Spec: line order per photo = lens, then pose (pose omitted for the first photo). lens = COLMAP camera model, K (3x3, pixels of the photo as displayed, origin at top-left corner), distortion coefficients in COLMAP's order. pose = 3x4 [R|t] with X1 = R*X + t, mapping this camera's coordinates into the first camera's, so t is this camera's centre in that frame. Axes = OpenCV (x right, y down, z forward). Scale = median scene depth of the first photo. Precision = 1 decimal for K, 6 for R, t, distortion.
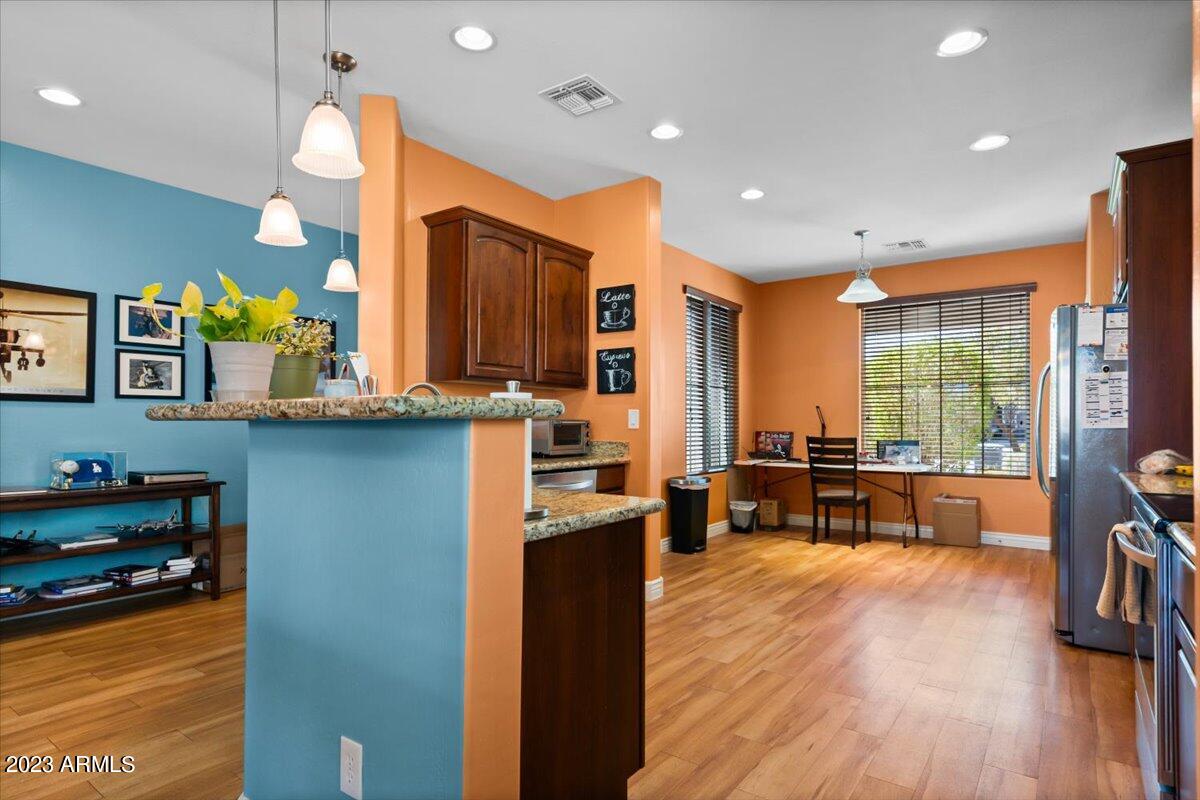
lens RADIAL K [[652.0, 0, 598.9], [0, 652.0, 408.2], [0, 0, 1]] dist [-0.001922, -0.000940]
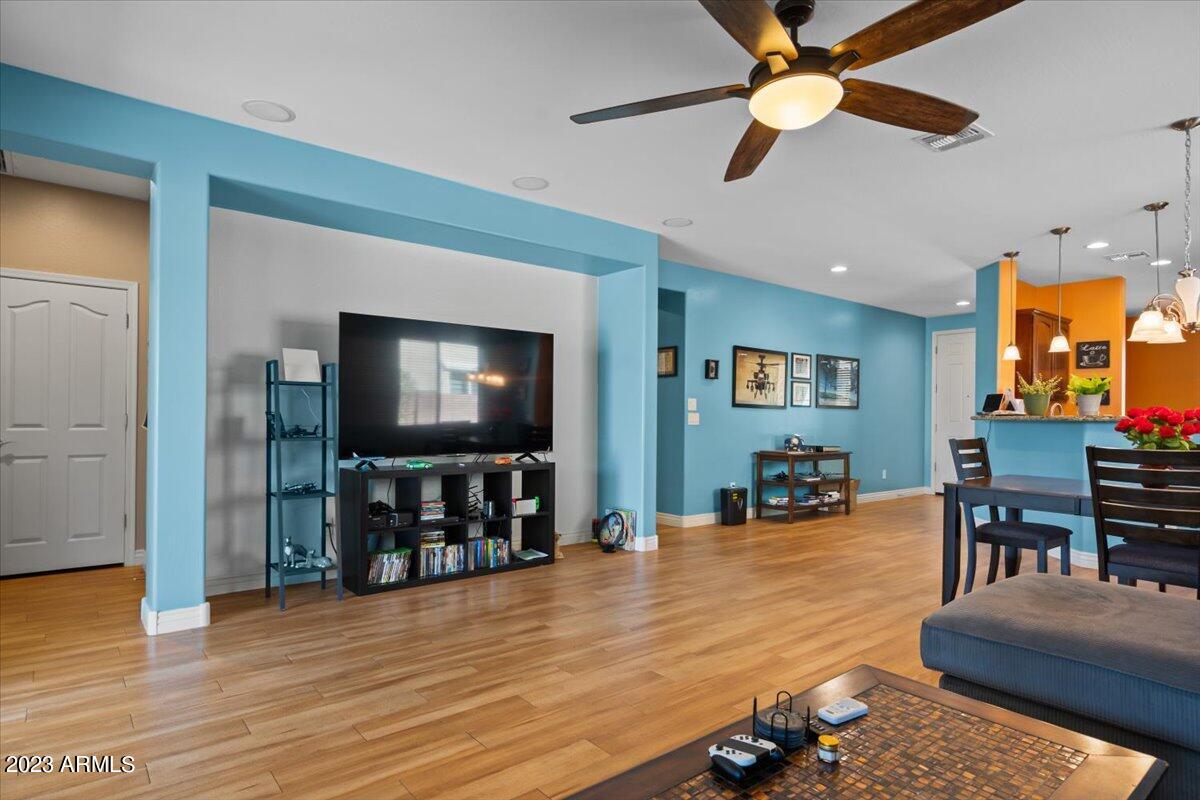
lens RADIAL K [[652.0, 0, 602.3], [0, 652.0, 403.3], [0, 0, 1]] dist [-0.001922, -0.000940]
pose [[0.962204, 0.003434, -0.272309, -0.754447], [-0.004423, 0.999986, -0.003019, -0.017231], [0.272294, 0.004109, 0.962205, -0.983152]]
